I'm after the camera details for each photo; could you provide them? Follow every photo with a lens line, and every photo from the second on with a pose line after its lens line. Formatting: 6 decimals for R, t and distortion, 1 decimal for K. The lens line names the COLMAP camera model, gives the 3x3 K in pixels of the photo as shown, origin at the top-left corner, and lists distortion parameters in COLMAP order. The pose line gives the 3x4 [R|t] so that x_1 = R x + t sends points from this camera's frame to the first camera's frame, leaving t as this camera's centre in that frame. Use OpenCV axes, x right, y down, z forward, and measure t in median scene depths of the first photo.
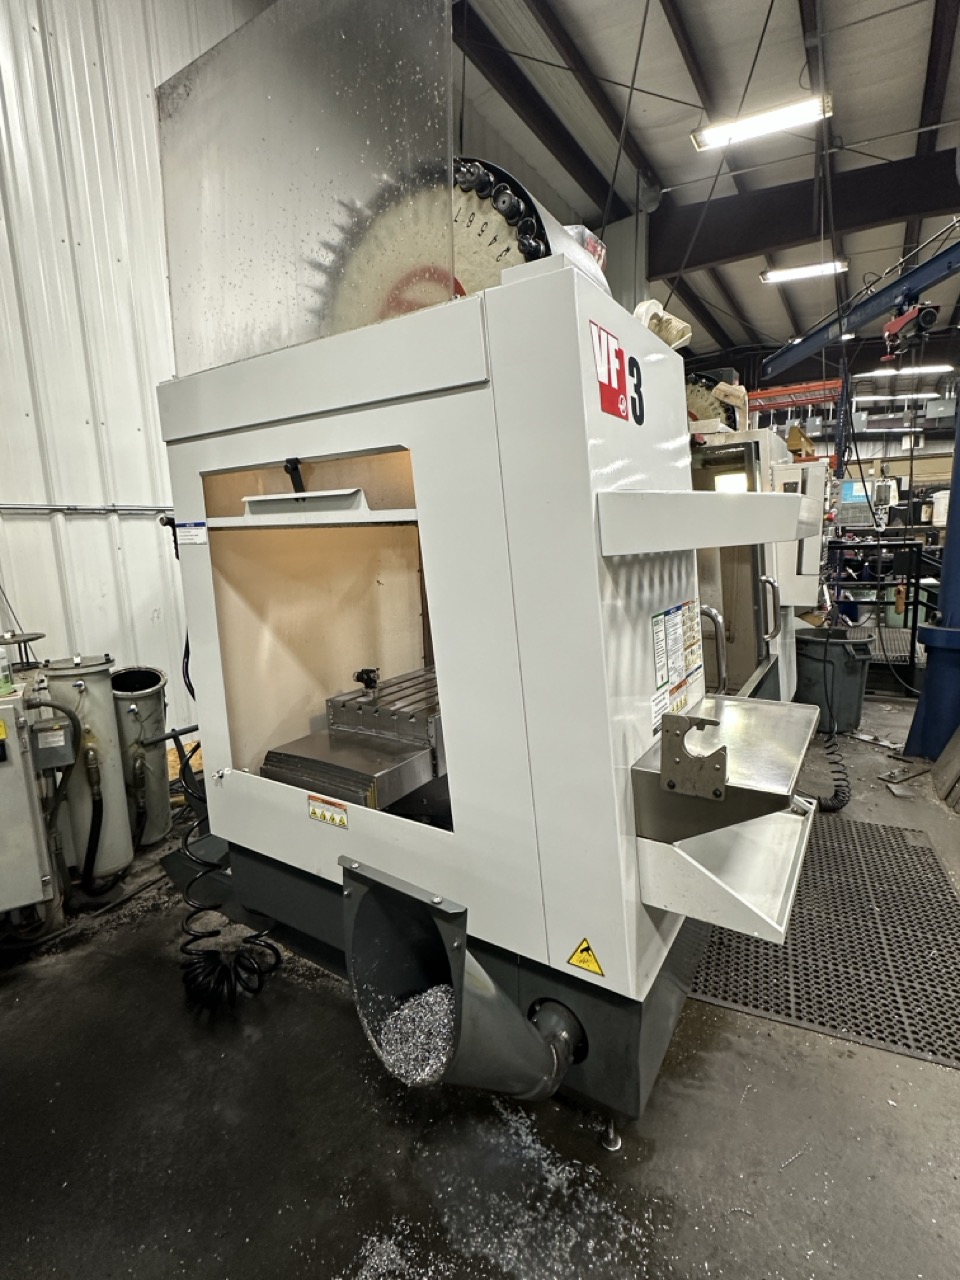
lens RADIAL K [[617.6, 0, 483.0], [0, 617.6, 638.2], [0, 0, 1]] dist [0.001963, 0.000553]
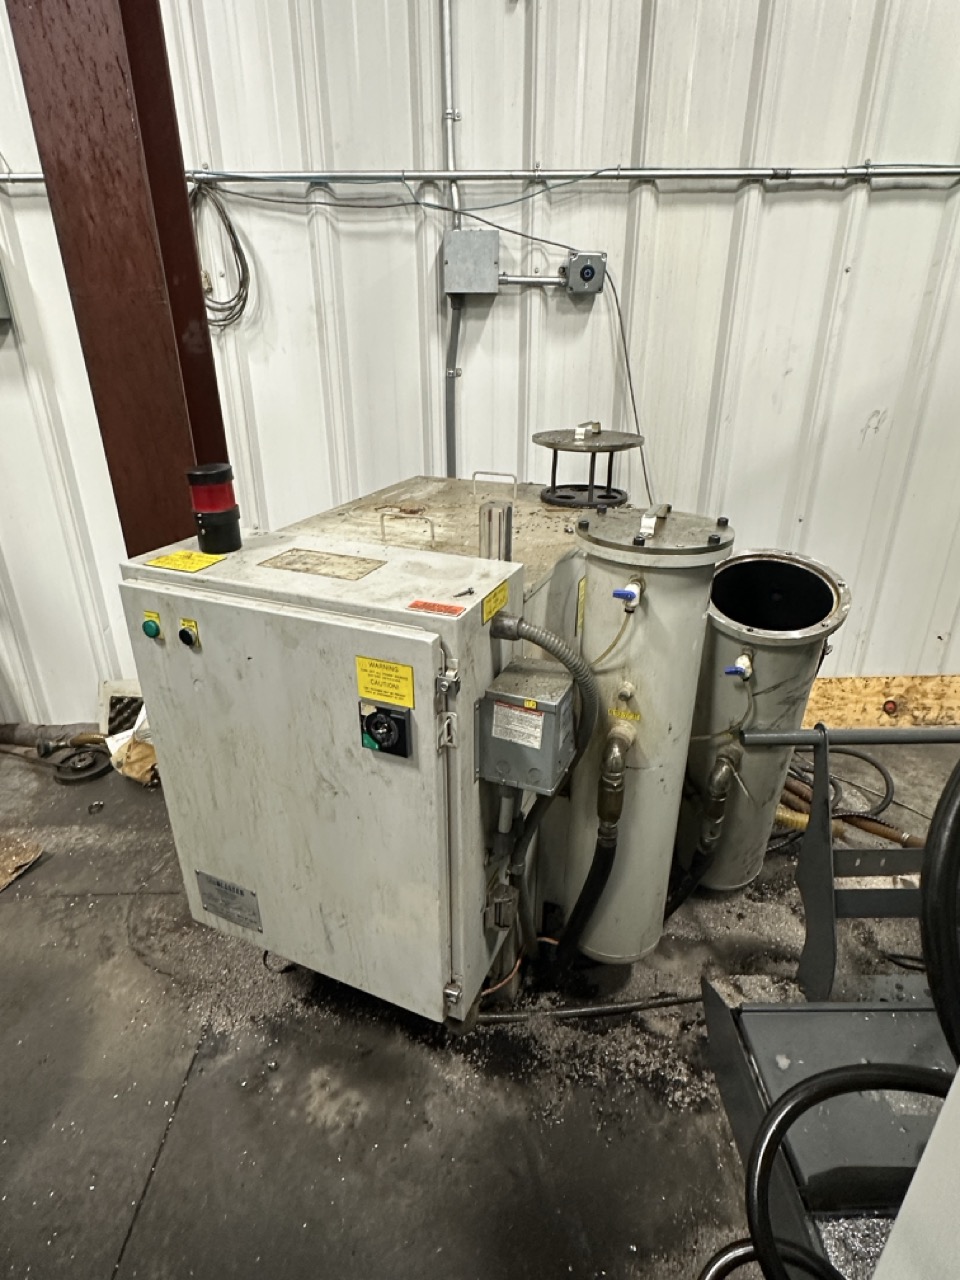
lens RADIAL K [[707.7, 0, 474.1], [0, 707.7, 636.7], [0, 0, 1]] dist [-0.002450, 0.000467]
pose [[0.550458, 0.366043, -0.750339, -0.314959], [-0.152280, 0.927702, 0.340852, -0.034195], [0.820857, -0.073363, 0.566402, 0.581775]]
